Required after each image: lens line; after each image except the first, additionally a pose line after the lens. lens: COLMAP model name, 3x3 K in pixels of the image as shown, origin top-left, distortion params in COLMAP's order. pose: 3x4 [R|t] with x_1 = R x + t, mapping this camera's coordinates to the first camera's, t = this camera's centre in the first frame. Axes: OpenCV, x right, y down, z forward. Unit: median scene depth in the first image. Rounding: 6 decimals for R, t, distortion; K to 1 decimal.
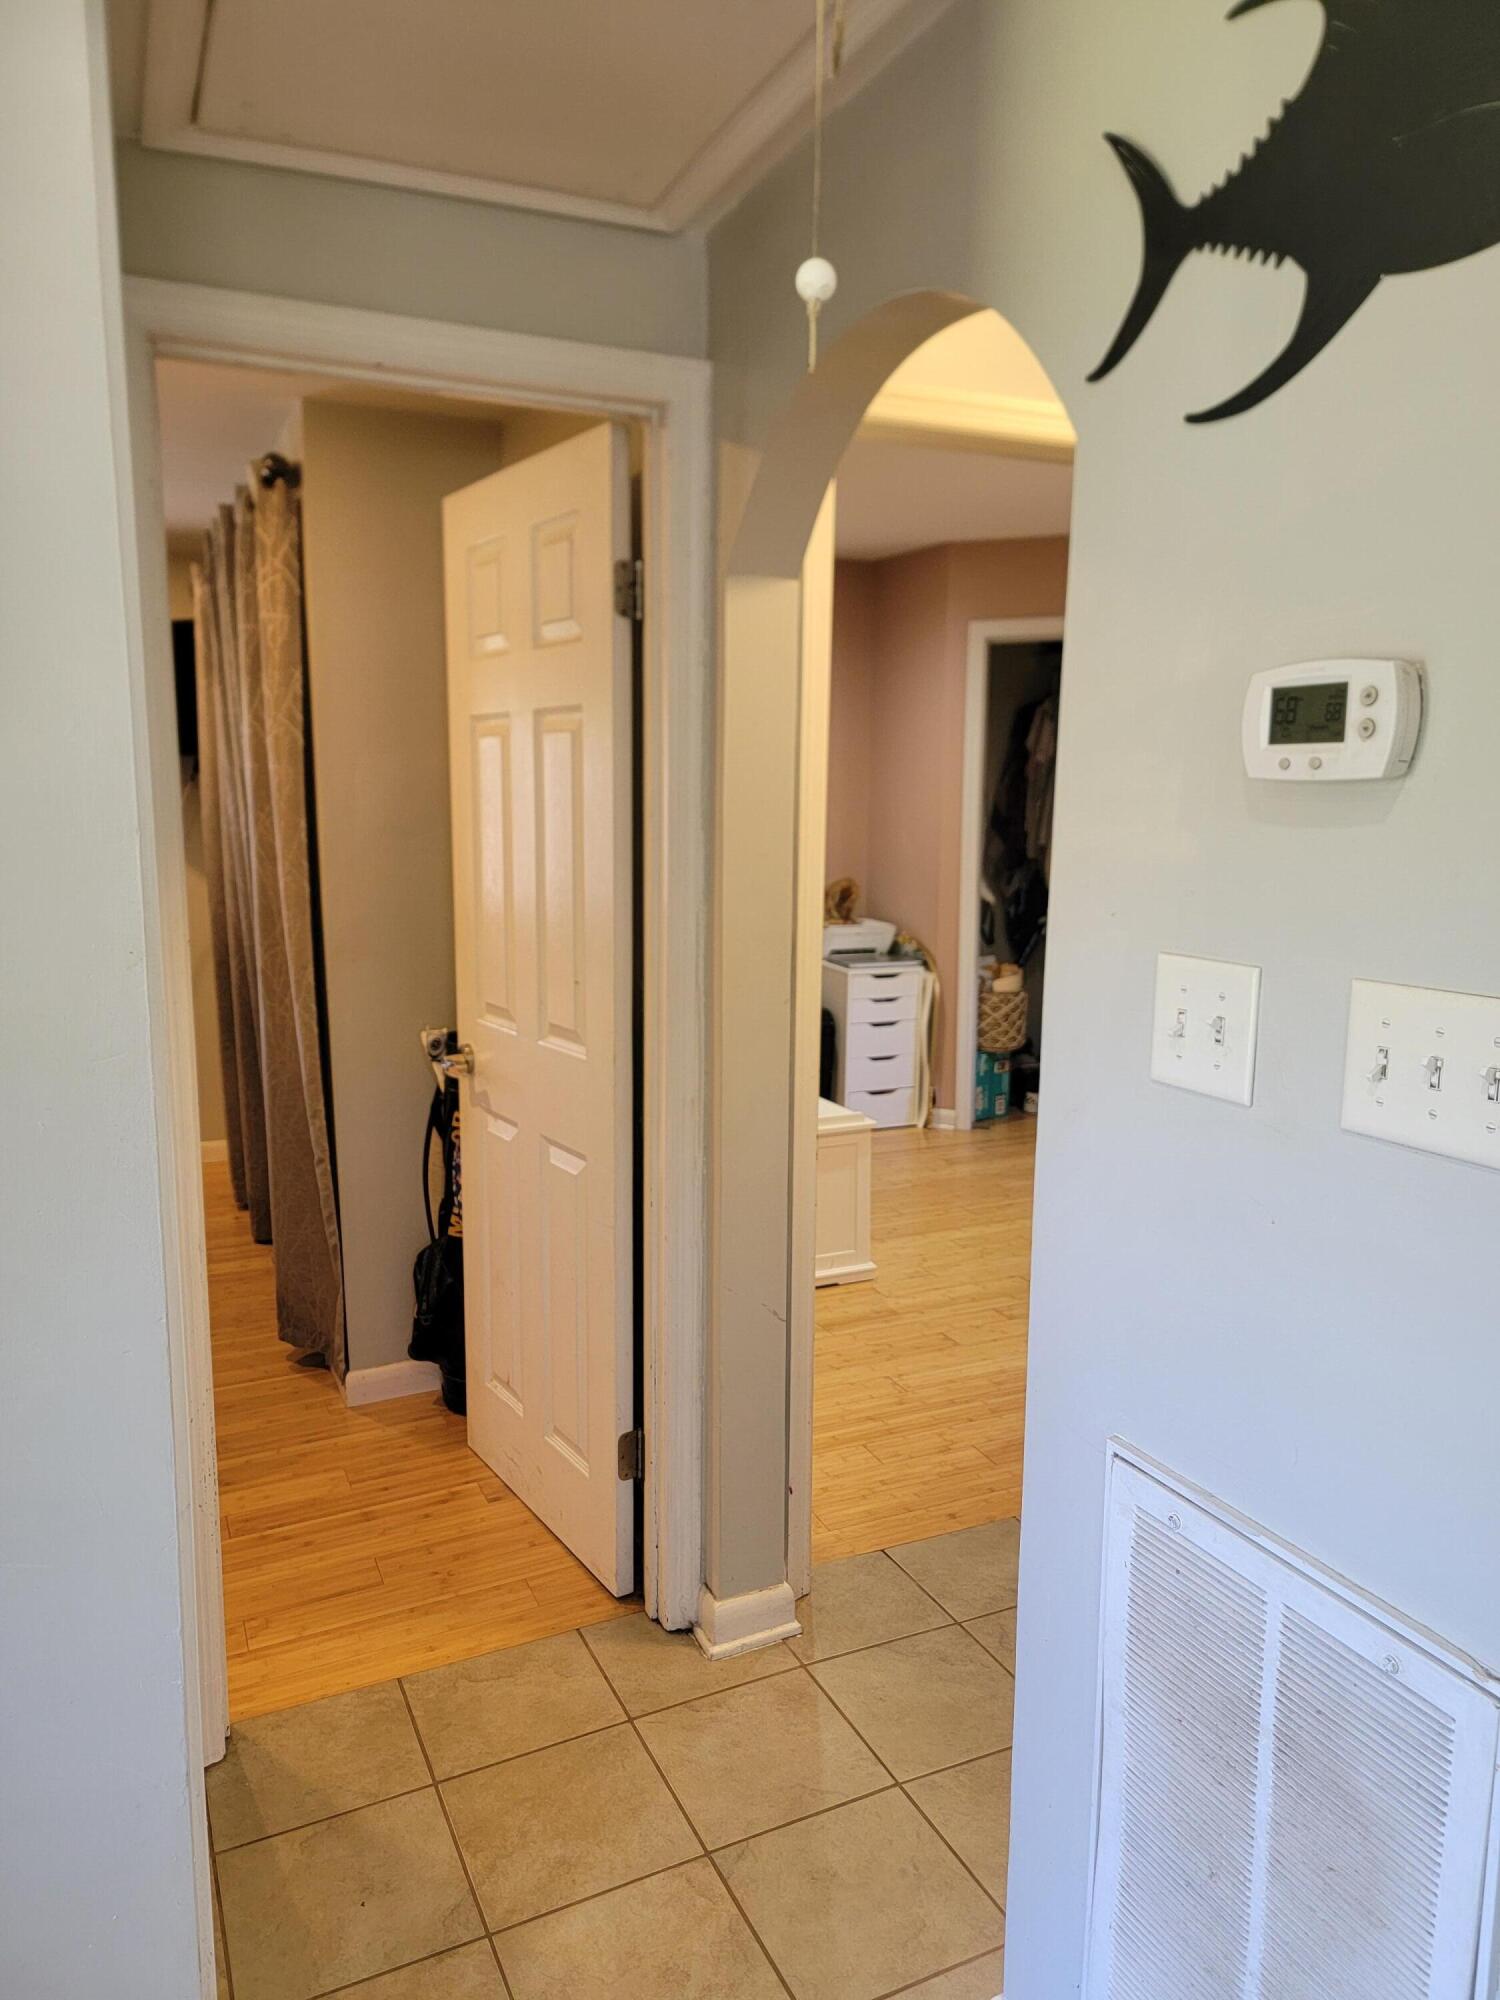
lens RADIAL K [[1378.2, 0, 746.8], [0, 1378.2, 1030.7], [0, 0, 1]] dist [0.053533, -0.033193]
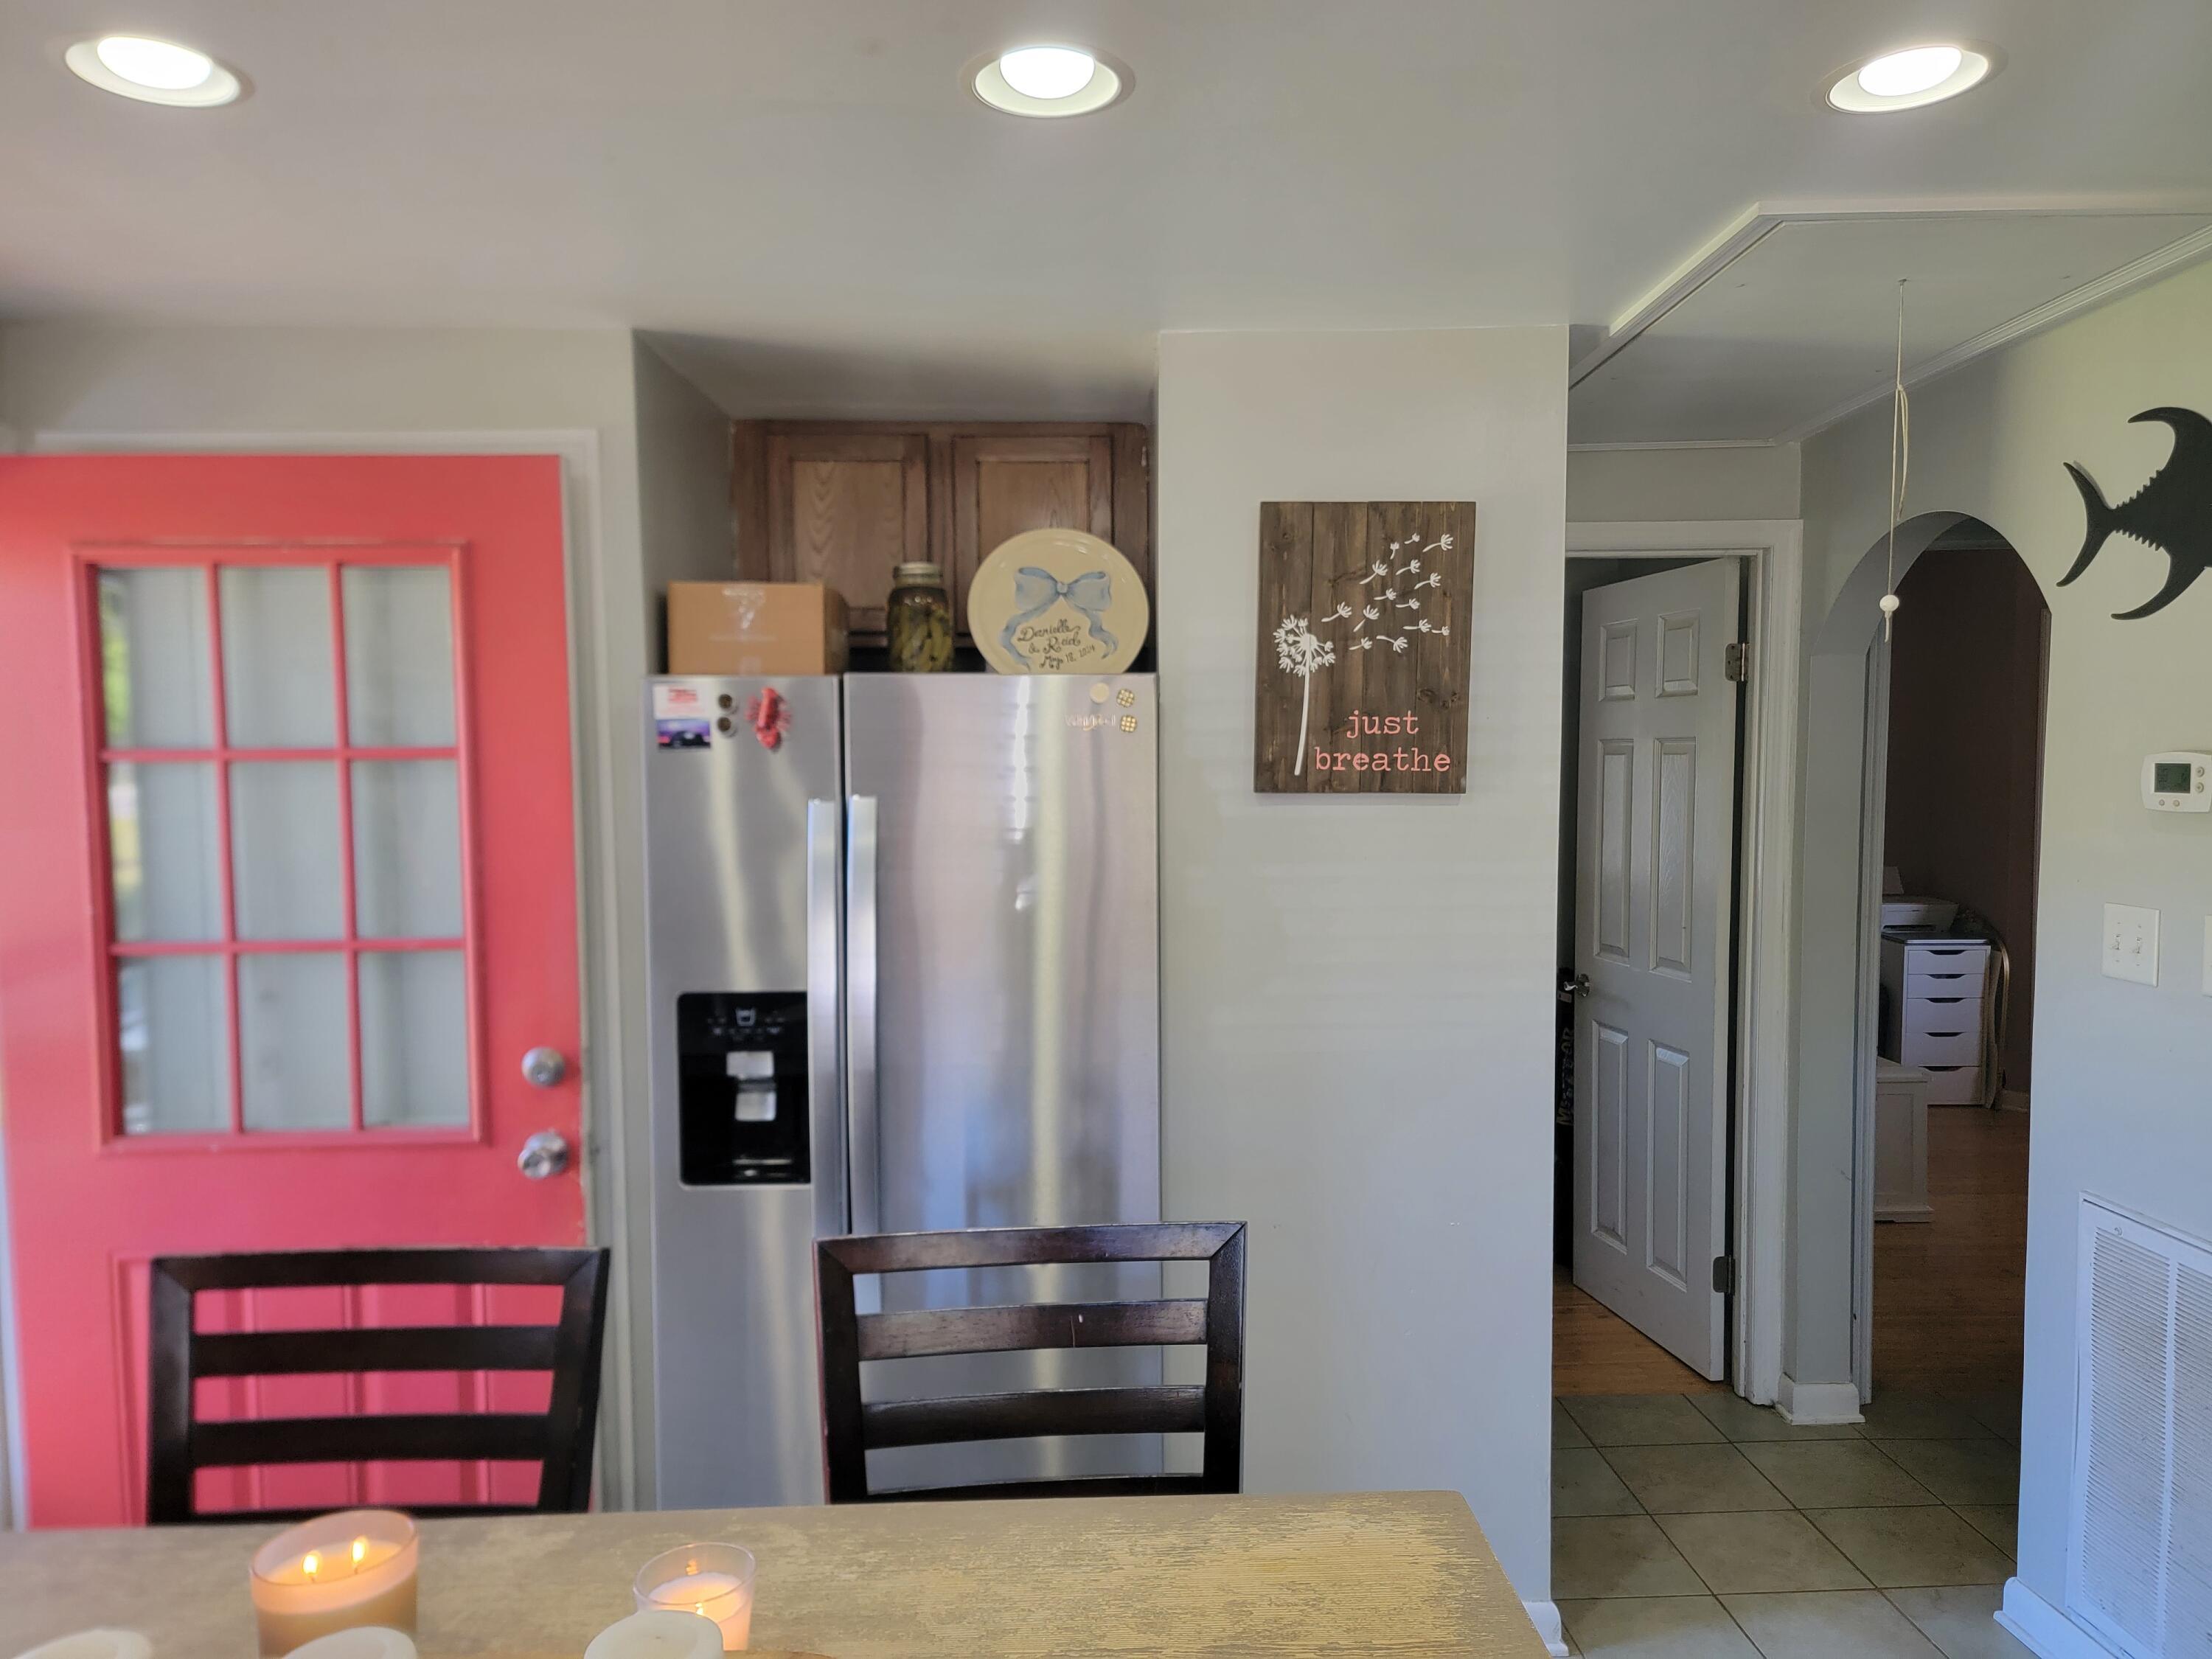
lens RADIAL K [[1538.5, 0, 1102.5], [0, 1538.5, 849.1], [0, 0, 1]] dist [0.066201, -0.056032]
pose [[0.920197, 0.012347, -0.391260, -0.069232], [-0.055348, 0.993565, -0.098818, 0.101823], [0.387523, 0.112588, 0.914959, -0.934946]]
